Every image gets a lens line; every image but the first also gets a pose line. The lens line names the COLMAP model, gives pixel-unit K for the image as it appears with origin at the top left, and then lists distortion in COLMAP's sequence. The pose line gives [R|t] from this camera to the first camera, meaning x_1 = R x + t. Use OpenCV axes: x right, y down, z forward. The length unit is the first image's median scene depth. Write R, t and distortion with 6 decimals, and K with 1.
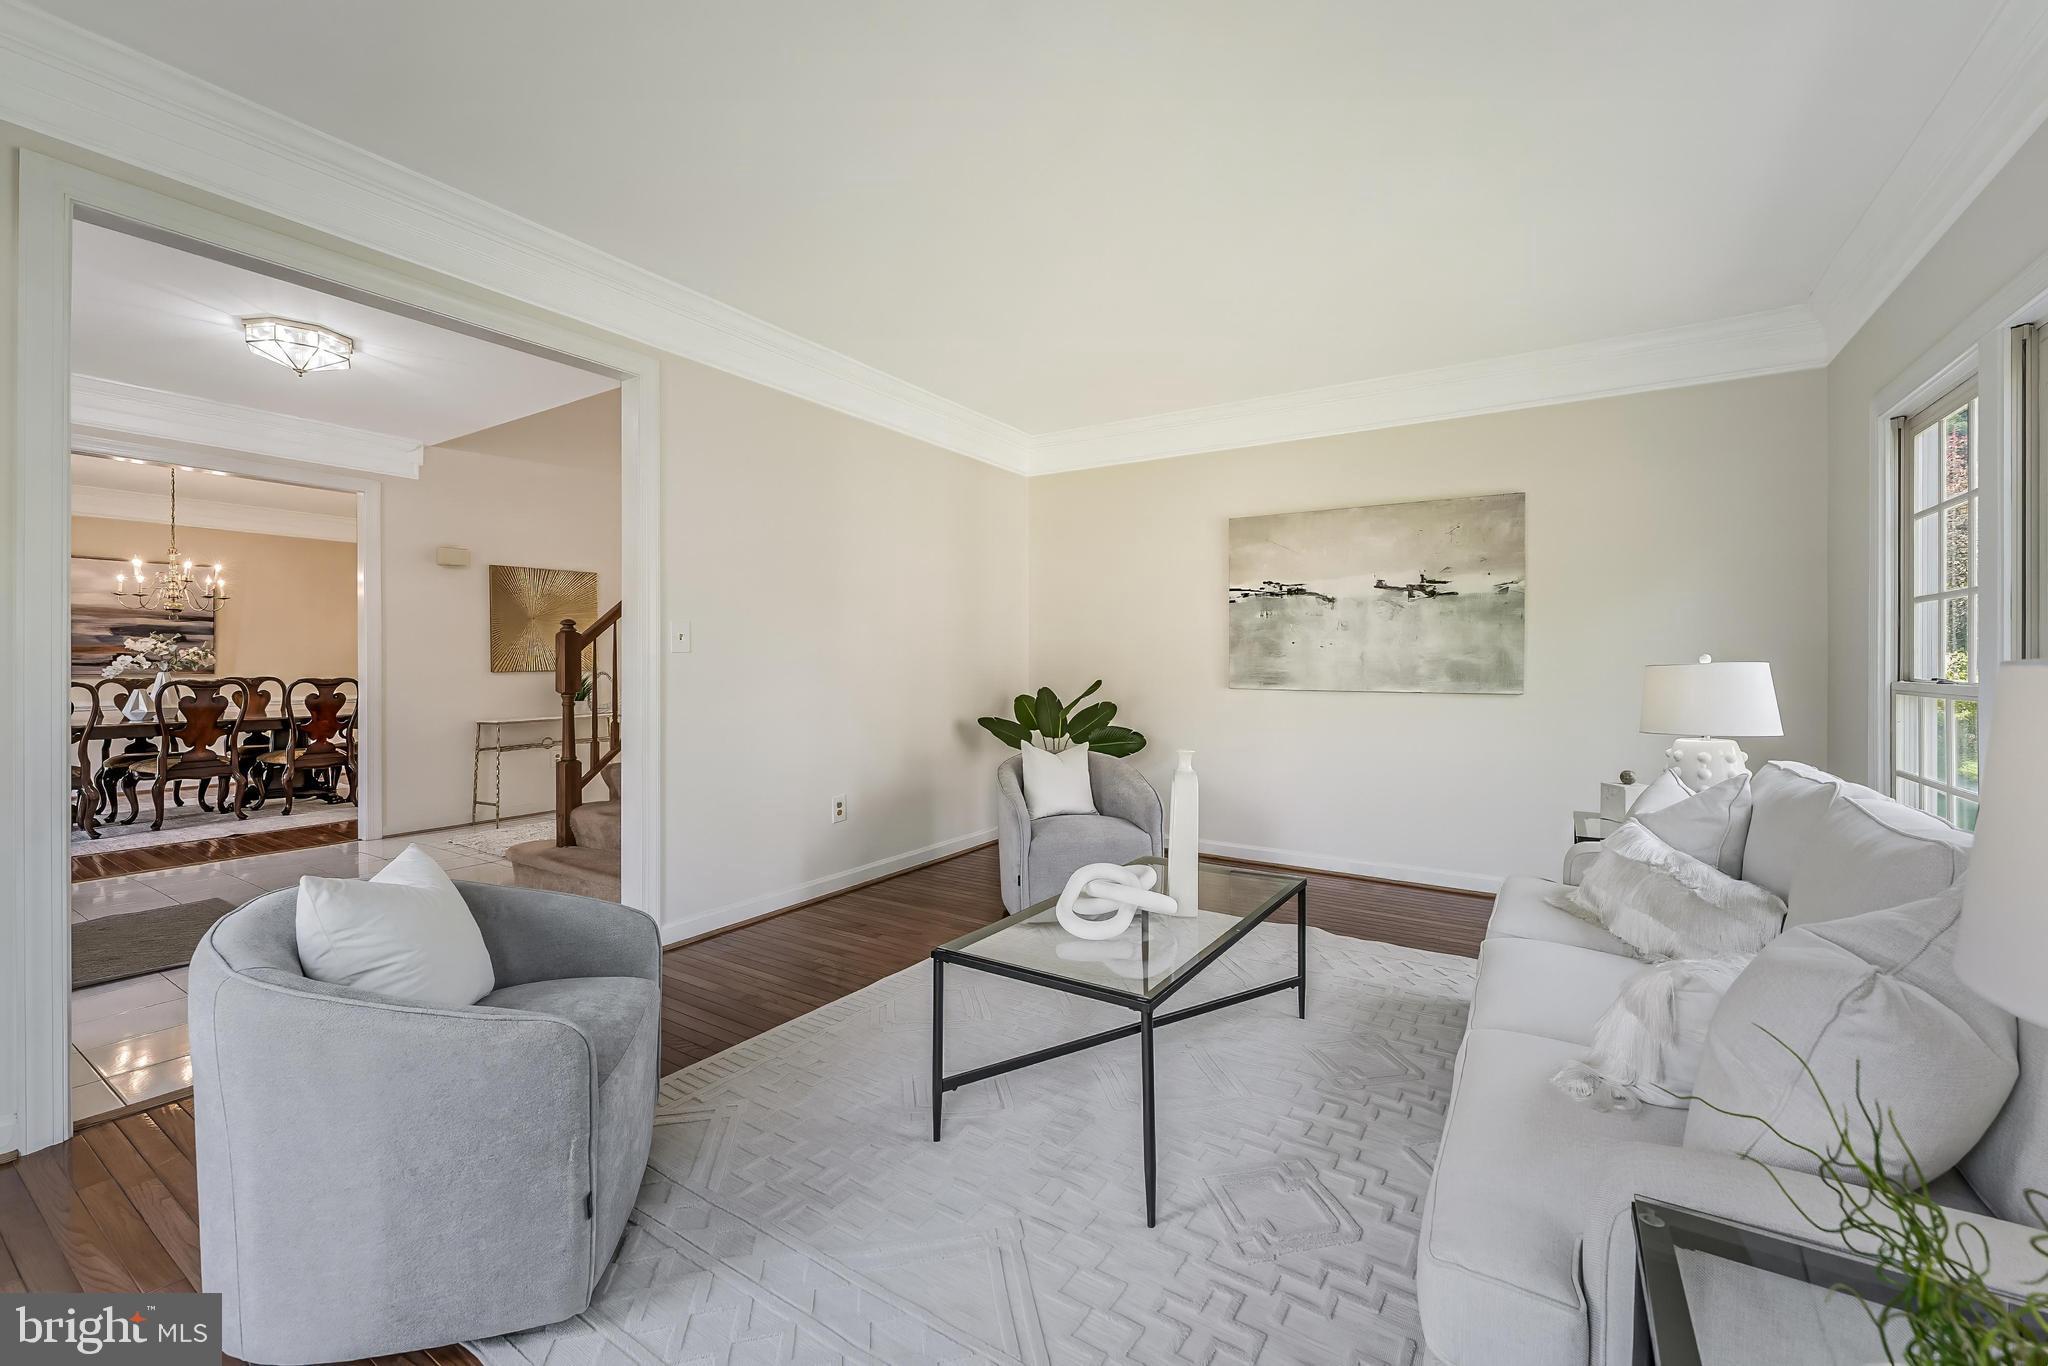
lens RADIAL K [[819.0, 0, 1033.5], [0, 819.0, 664.6], [0, 0, 1]] dist [0.000713, -0.000320]
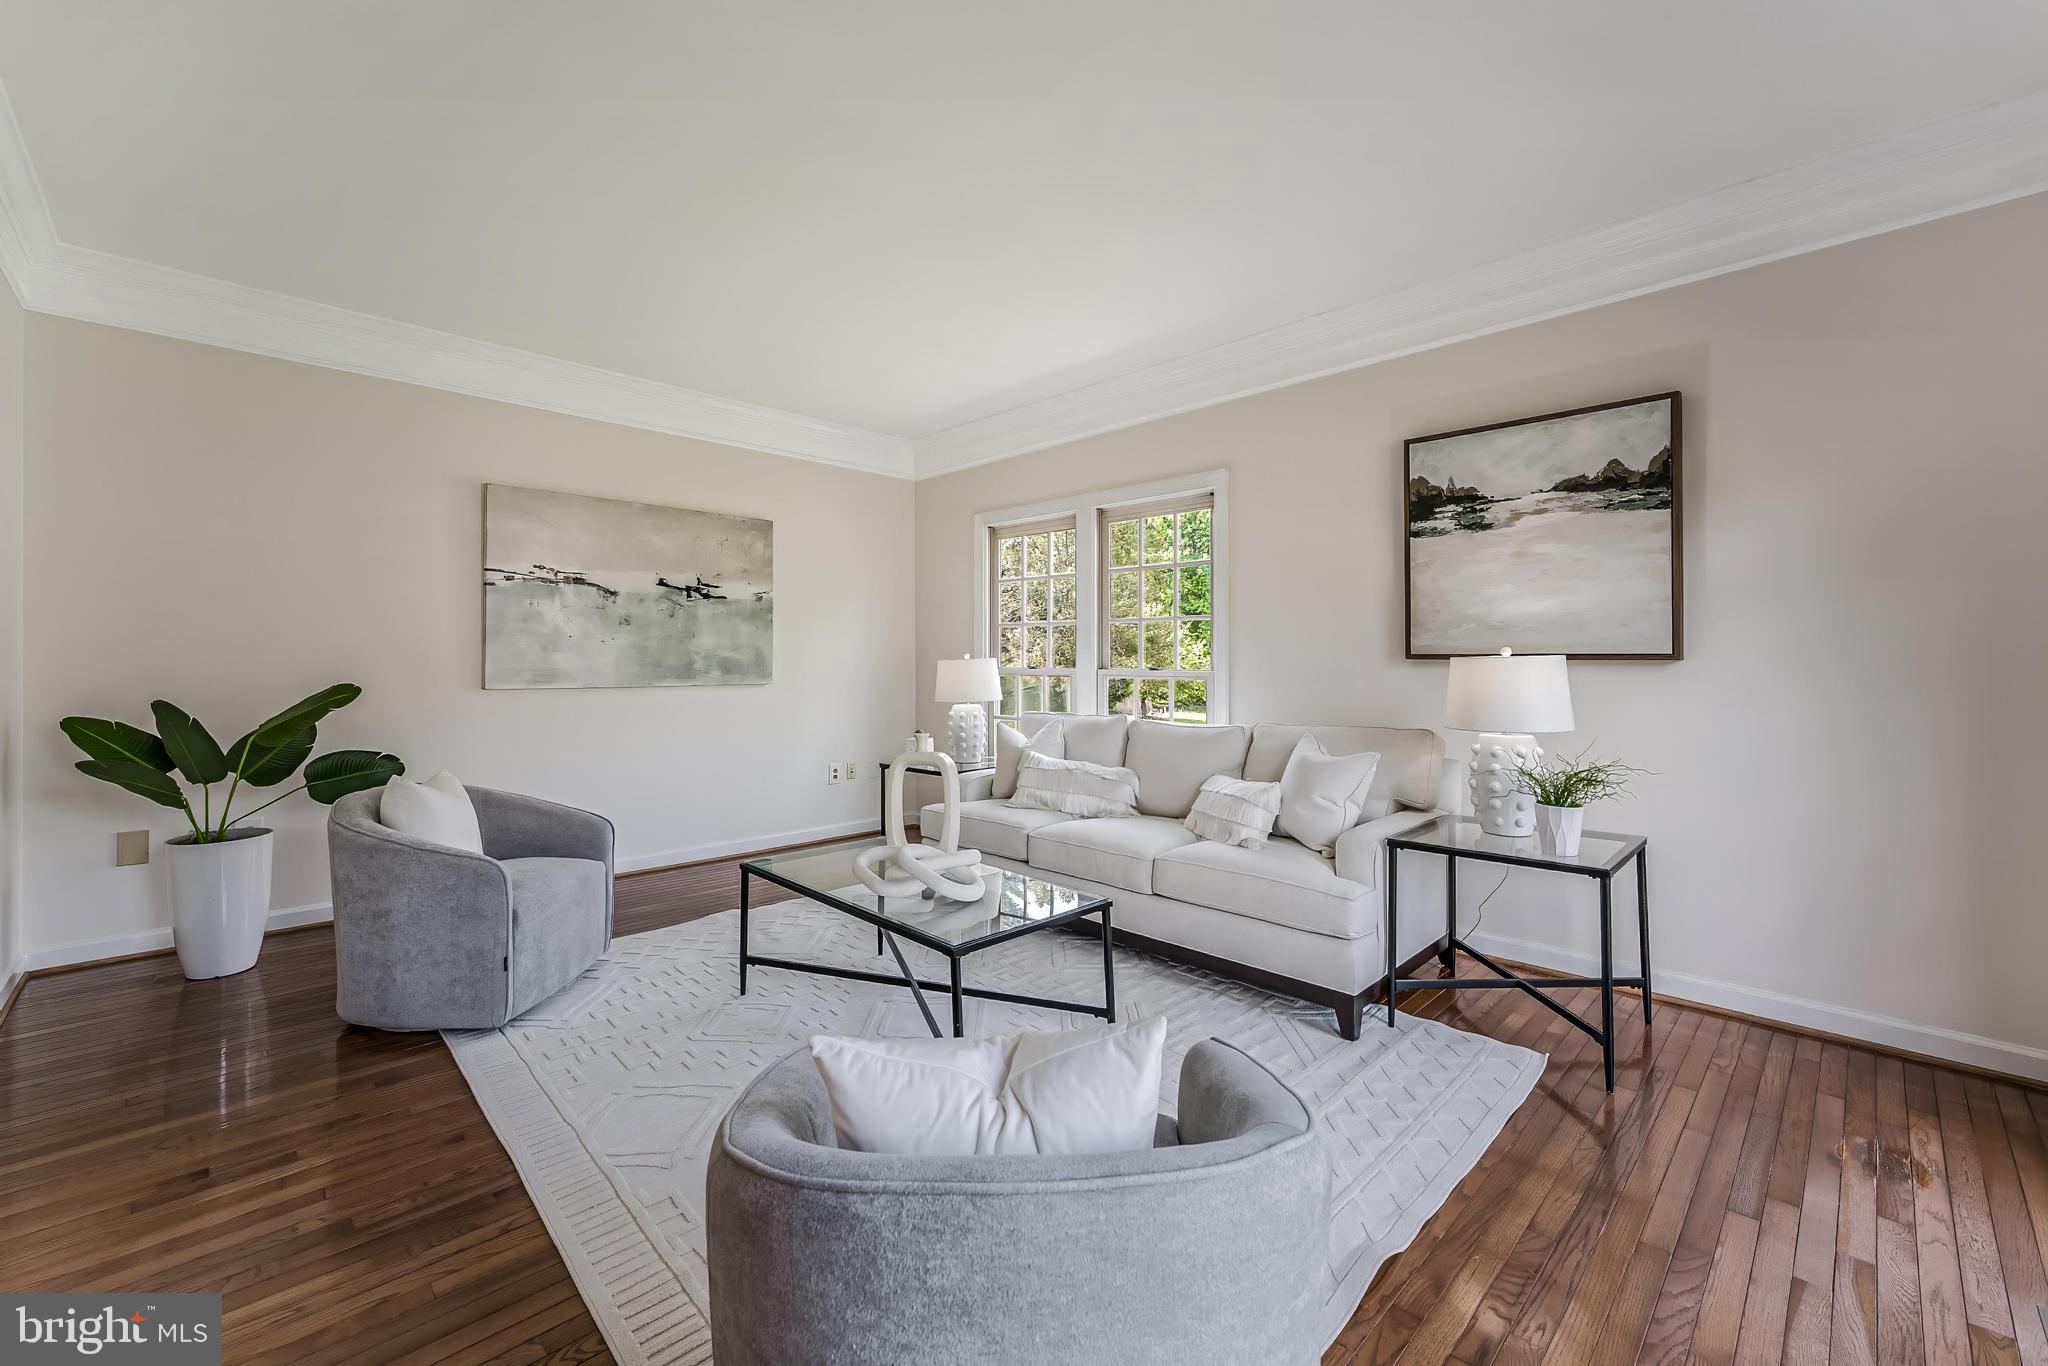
lens RADIAL K [[819.0, 0, 1036.6], [0, 819.0, 657.0], [0, 0, 1]] dist [0.000713, -0.000320]
pose [[0.230556, -0.000468, 0.973059, -0.487426], [-0.000587, 1.000000, 0.000620, -0.004675], [-0.973059, -0.000714, 0.230556, 0.307453]]
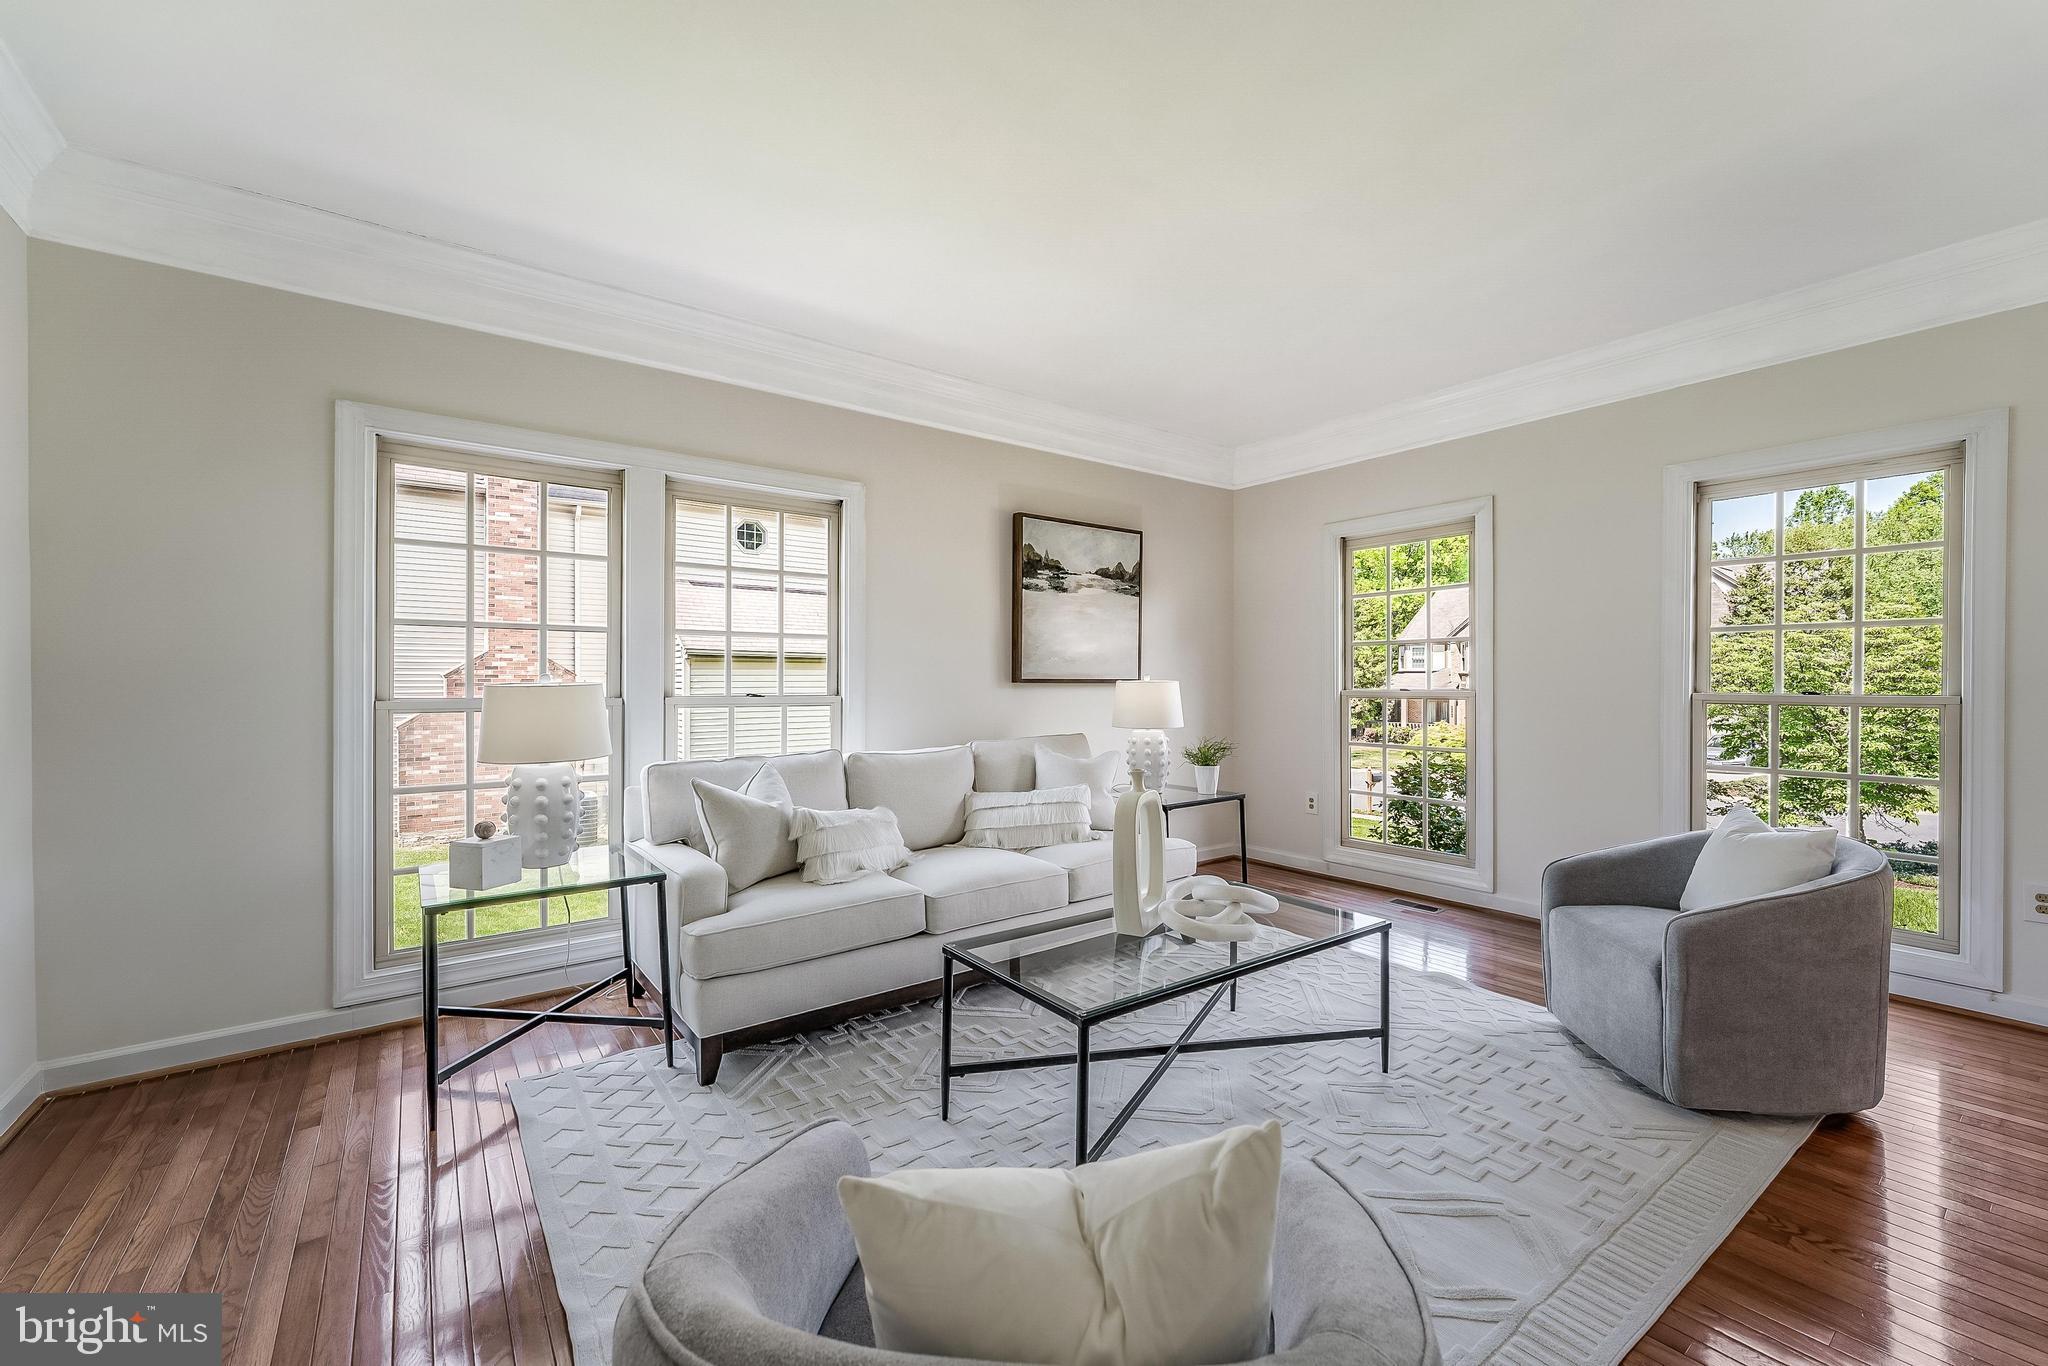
lens RADIAL K [[819.0, 0, 1026.7], [0, 819.0, 680.9], [0, 0, 1]] dist [0.000713, -0.000320]
pose [[-0.928135, 0.002100, 0.372239, -0.028201], [0.000298, 0.999988, -0.004898, 0.000390], [-0.372245, -0.004435, -0.928124, 1.073324]]
